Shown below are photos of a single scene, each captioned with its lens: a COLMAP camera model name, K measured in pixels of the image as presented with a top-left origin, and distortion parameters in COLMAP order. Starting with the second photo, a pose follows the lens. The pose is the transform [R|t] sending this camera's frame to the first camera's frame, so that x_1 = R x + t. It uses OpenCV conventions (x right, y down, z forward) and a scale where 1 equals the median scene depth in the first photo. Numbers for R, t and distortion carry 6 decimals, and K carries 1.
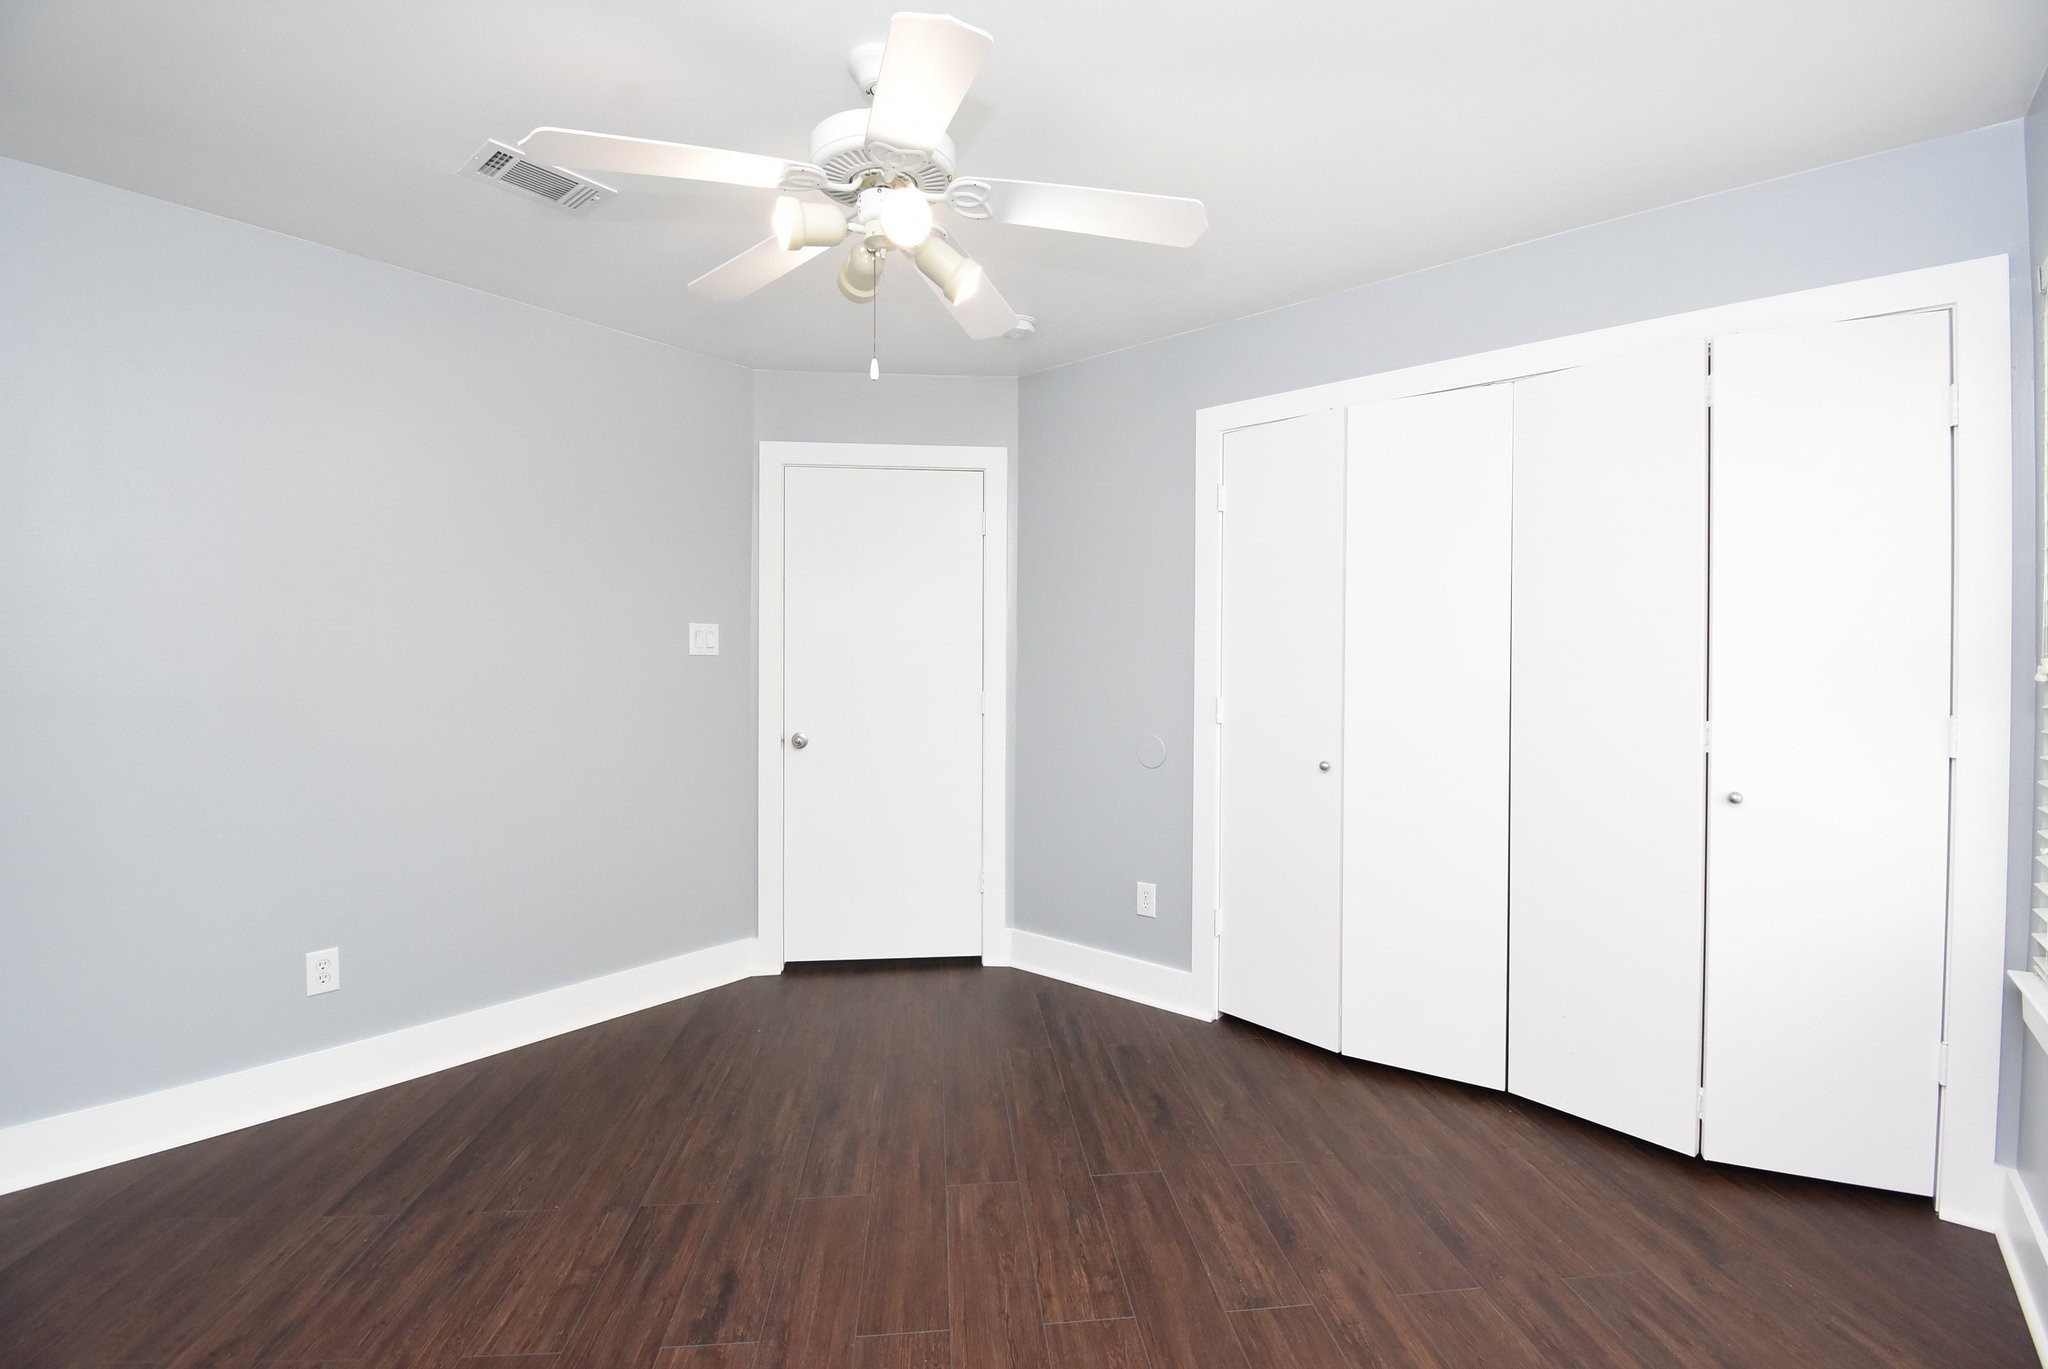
lens RADIAL K [[900.3, 0, 1025.5], [0, 900.3, 676.0], [0, 0, 1]] dist [0.012186, -0.018308]
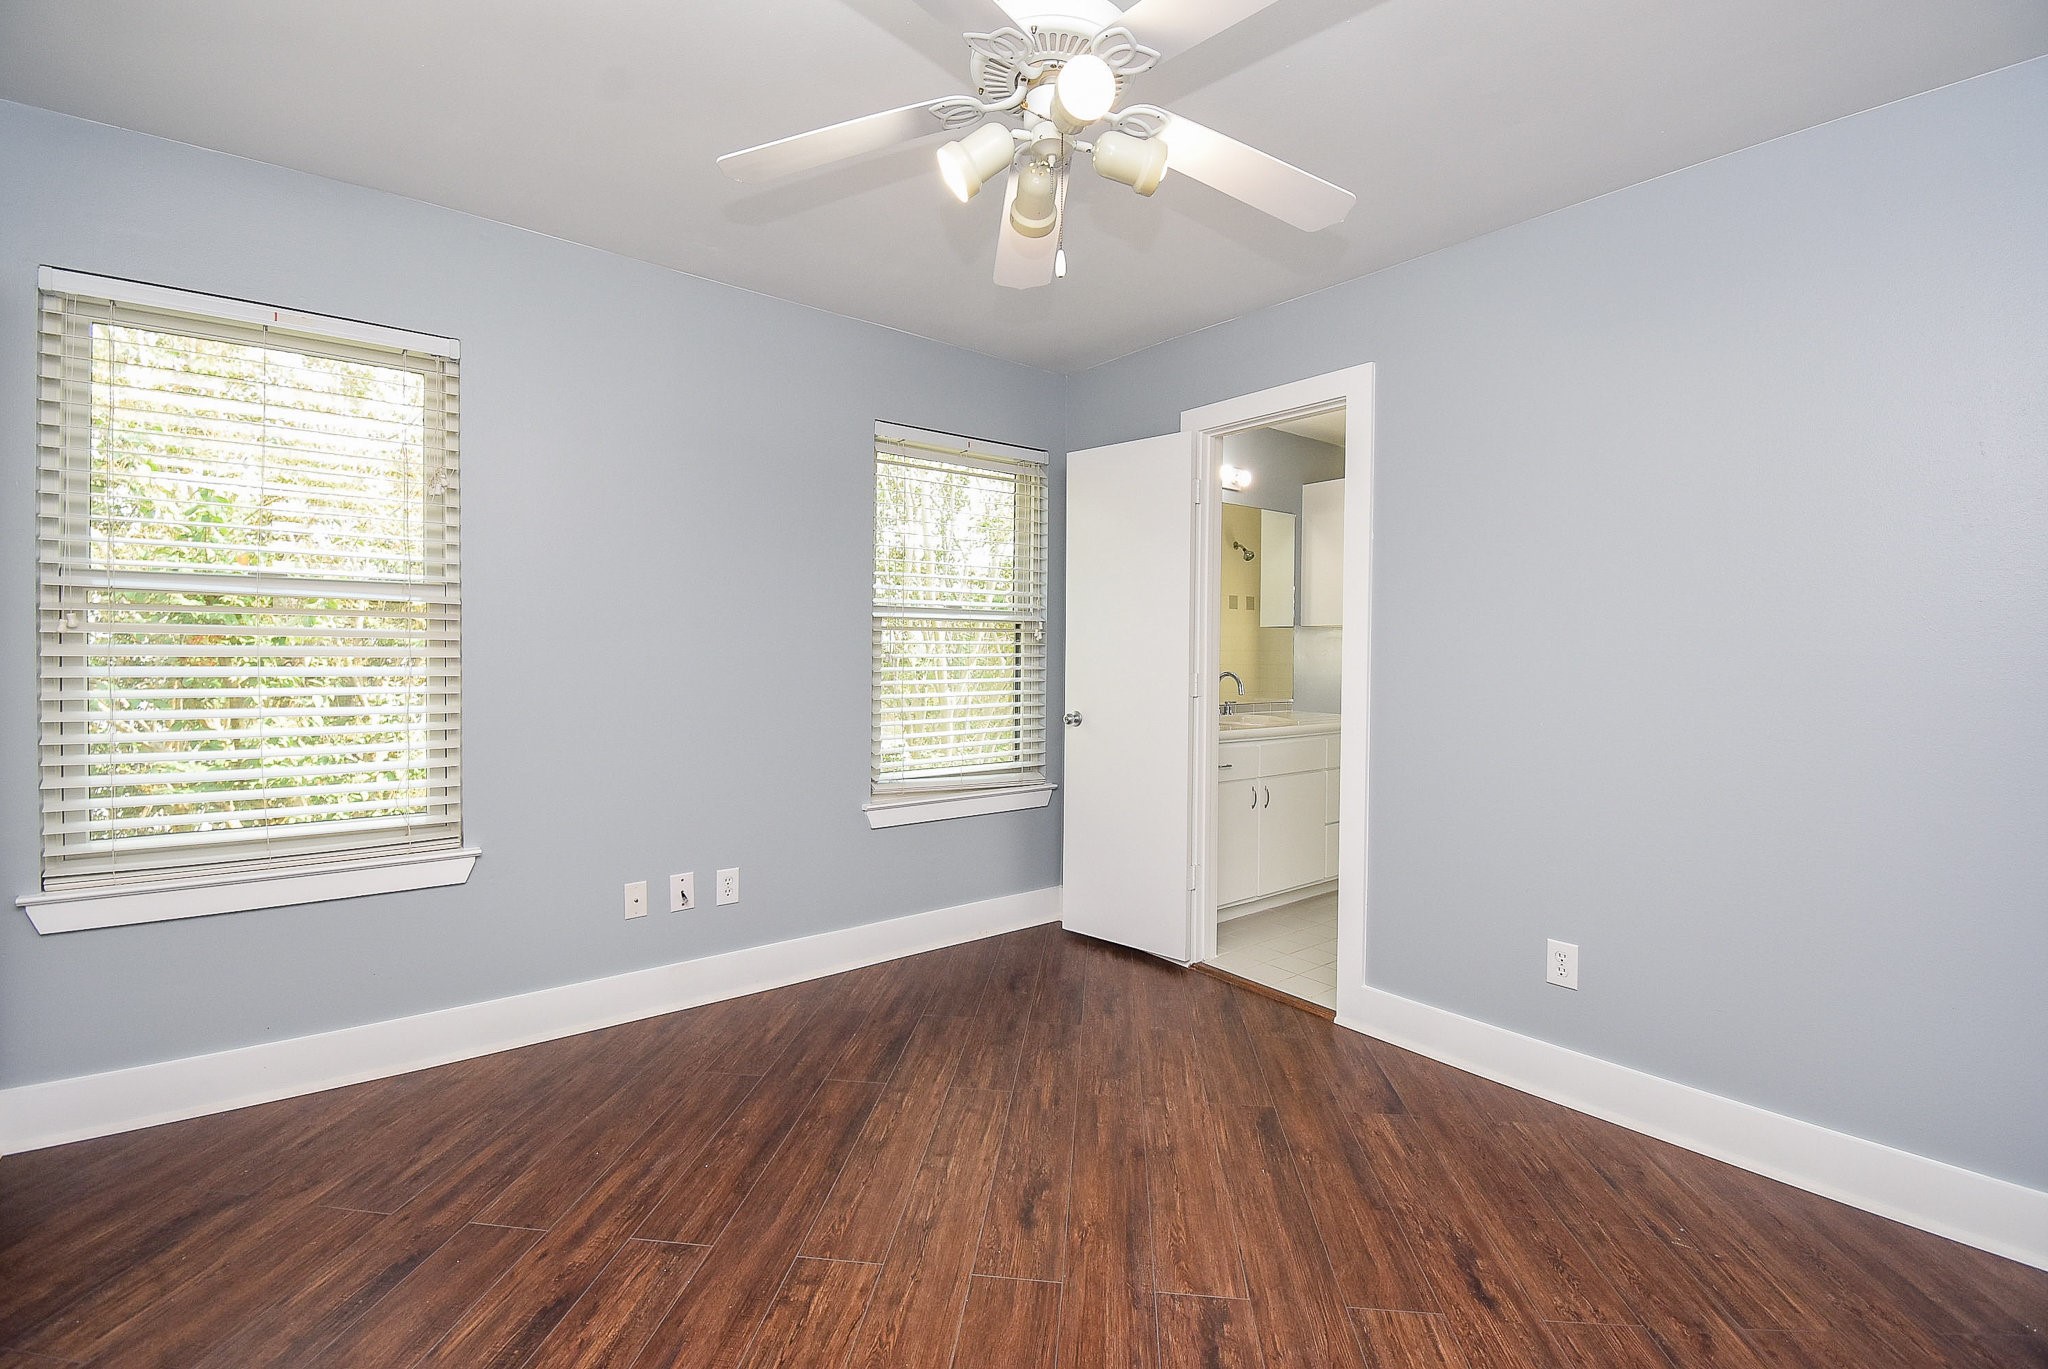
lens RADIAL K [[900.3, 0, 1025.5], [0, 900.3, 676.0], [0, 0, 1]] dist [0.012186, -0.018308]
pose [[-0.980821, -0.021305, 0.193745, -0.312208], [-0.014753, 0.999271, 0.035197, 0.003751], [-0.194353, 0.031664, -0.980420, 1.874678]]
